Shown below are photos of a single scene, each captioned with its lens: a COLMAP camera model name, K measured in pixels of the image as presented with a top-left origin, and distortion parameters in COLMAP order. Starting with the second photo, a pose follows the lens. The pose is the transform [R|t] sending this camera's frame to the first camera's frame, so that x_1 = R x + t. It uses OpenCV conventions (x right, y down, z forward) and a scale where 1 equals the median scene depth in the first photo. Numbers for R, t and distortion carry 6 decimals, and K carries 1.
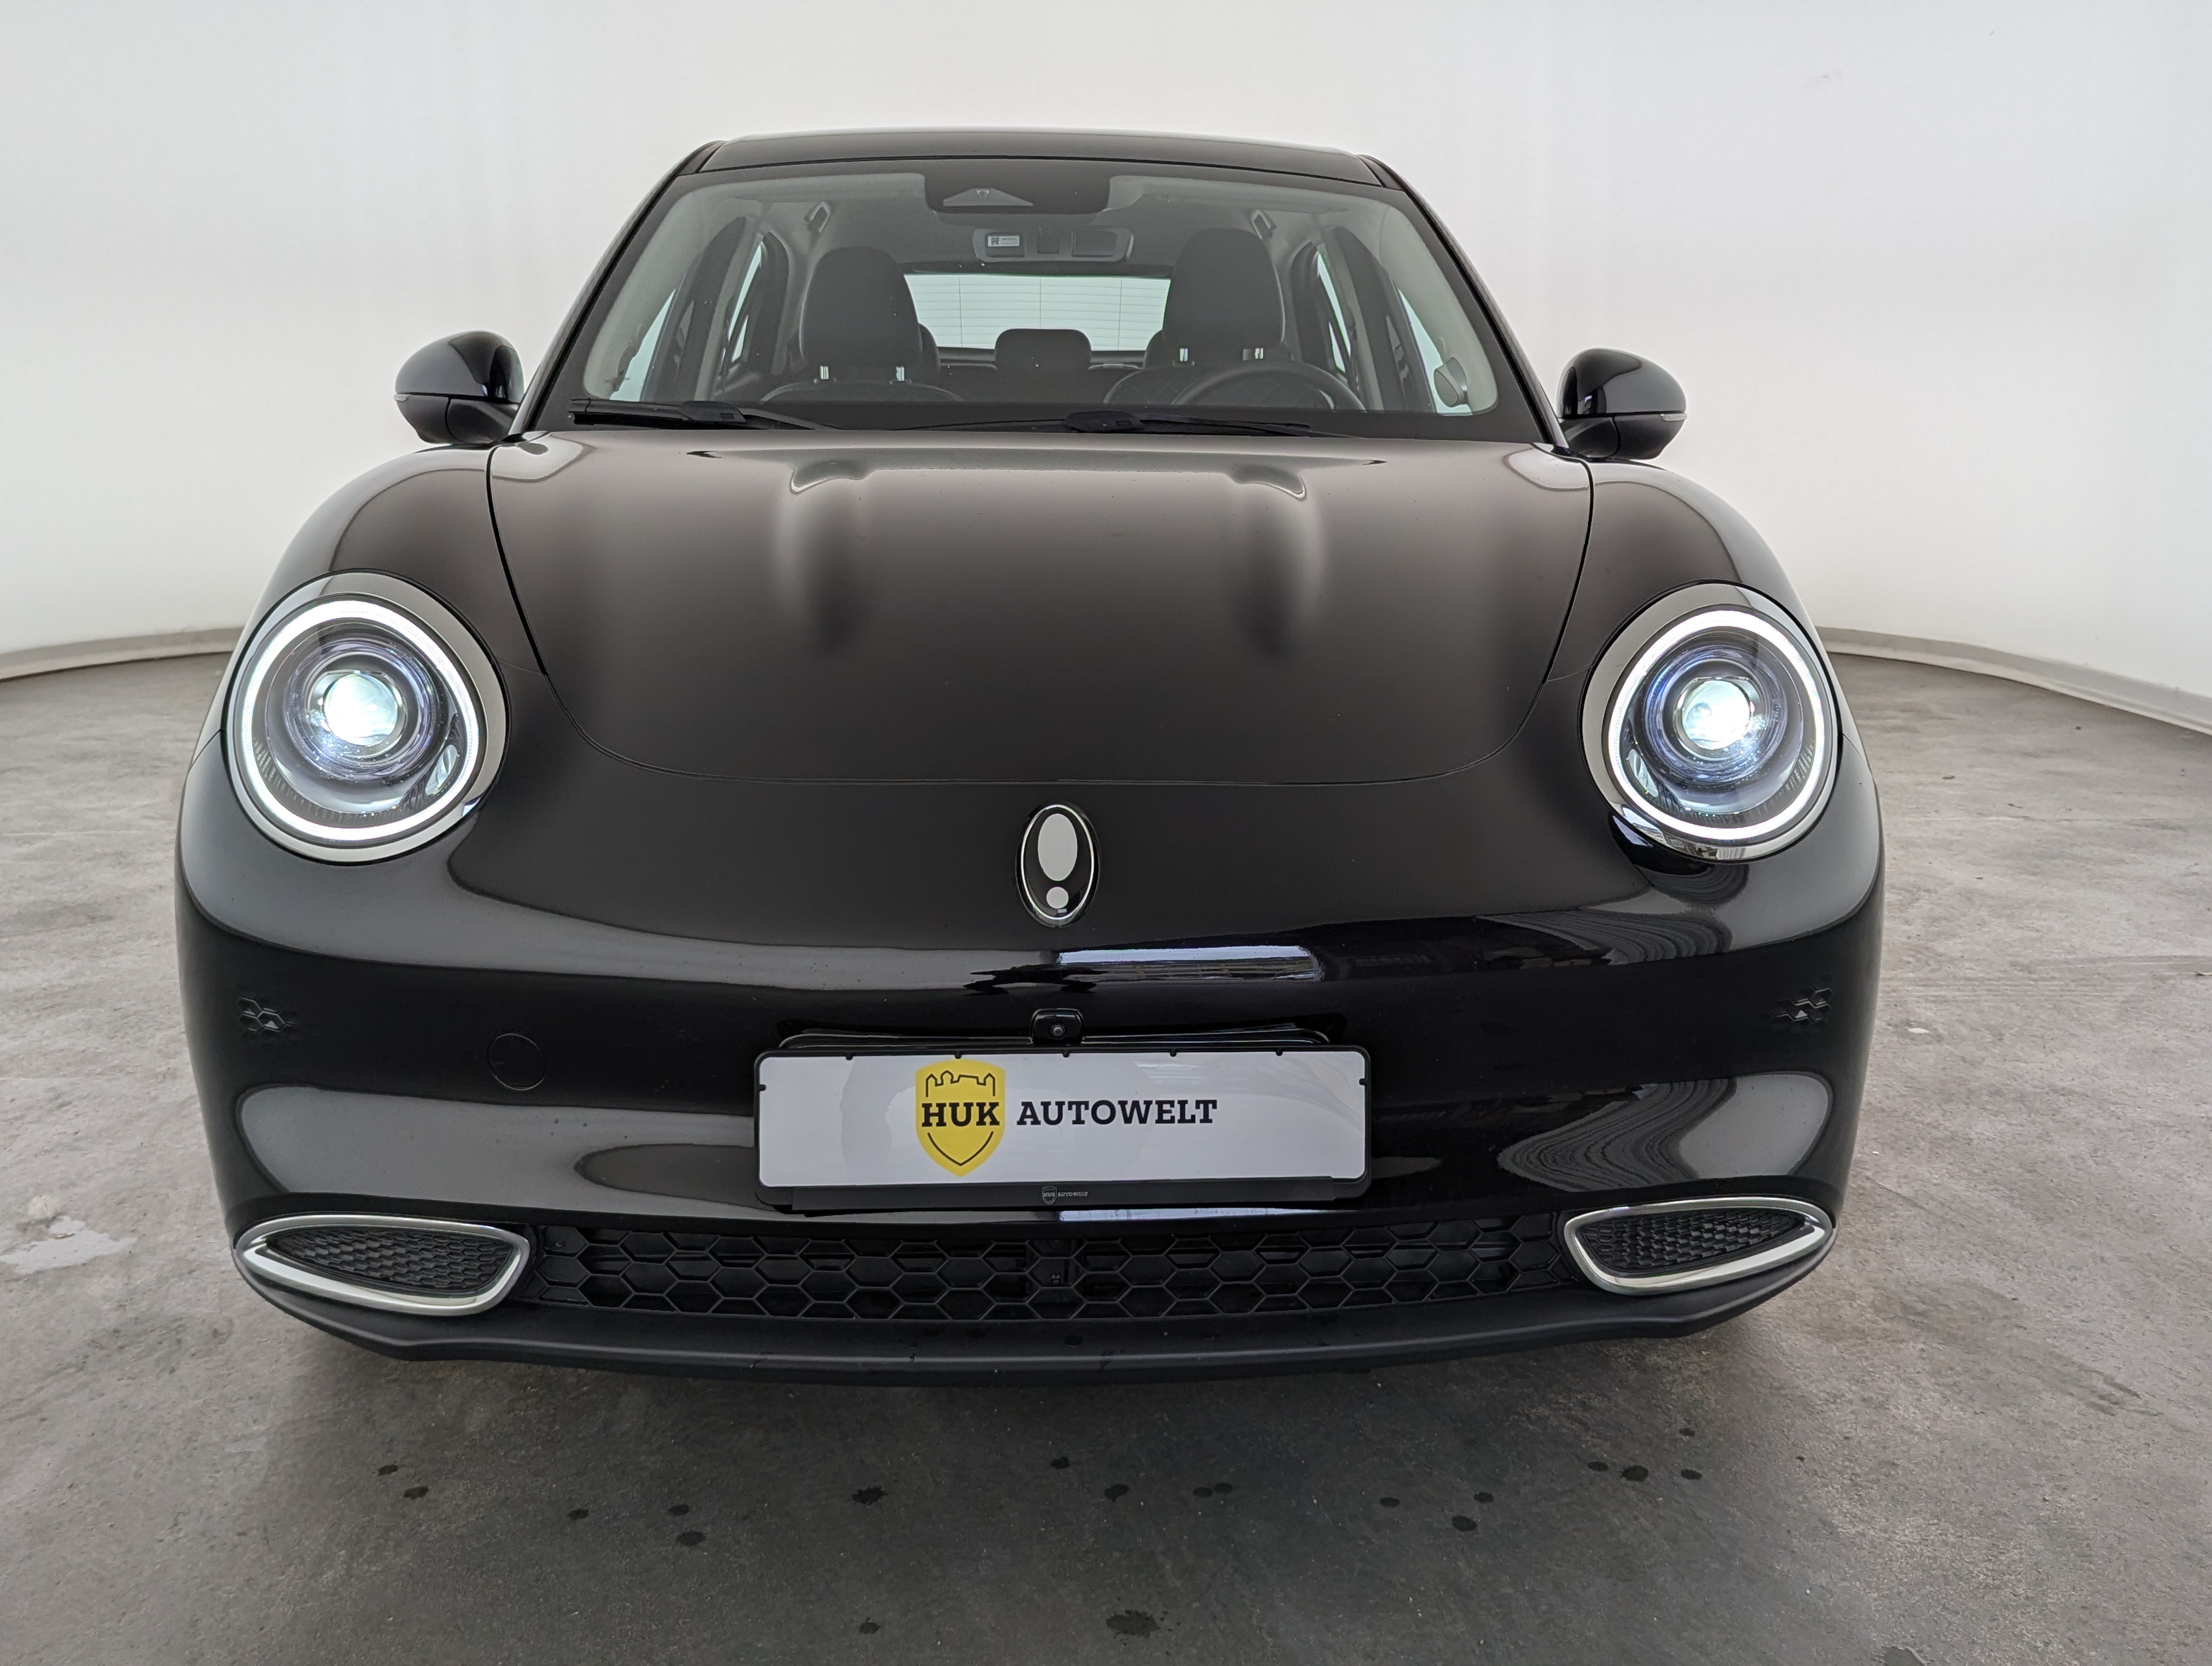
lens RADIAL K [[1788.7, 0, 1106.0], [0, 1788.7, 833.0], [0, 0, 1]] dist [0.063956, -0.043777]
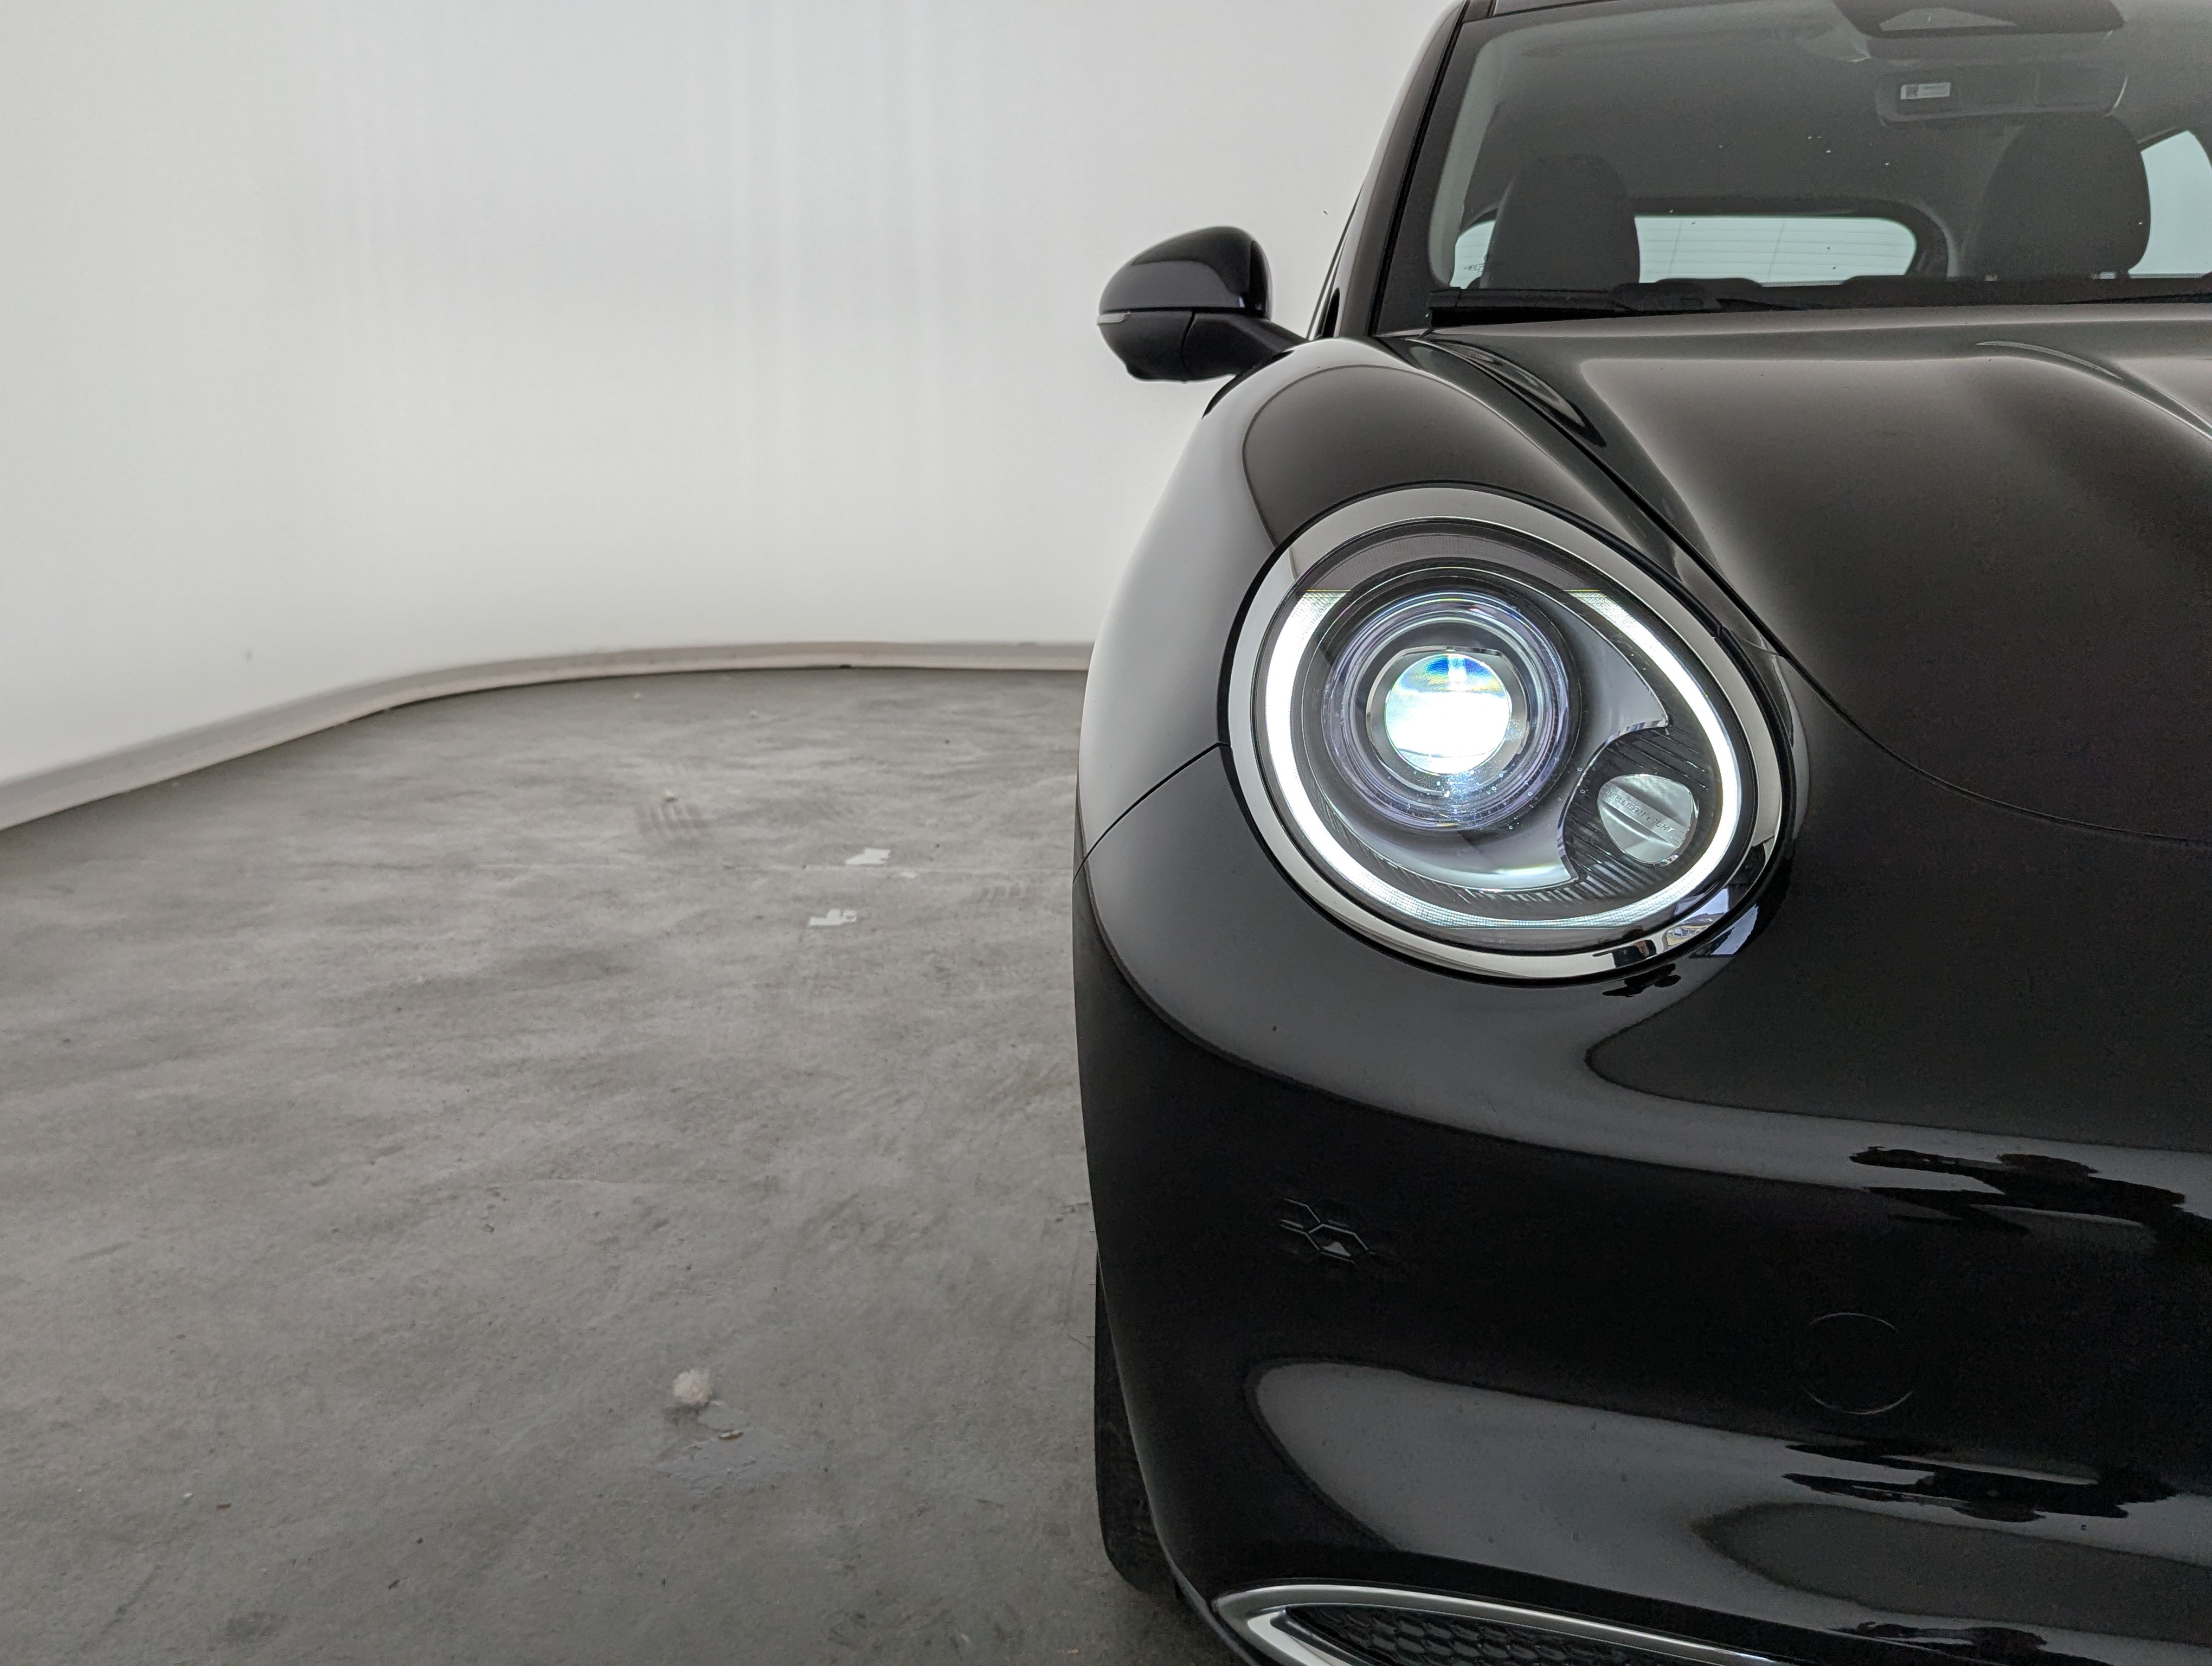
lens RADIAL K [[1788.7, 0, 1106.0], [0, 1788.7, 833.0], [0, 0, 1]] dist [0.063956, -0.043777]
pose [[0.990485, 0.025836, -0.135177, -0.250632], [-0.029012, 0.999346, -0.021578, -0.007299], [0.134531, 0.025294, 0.990587, 0.224023]]
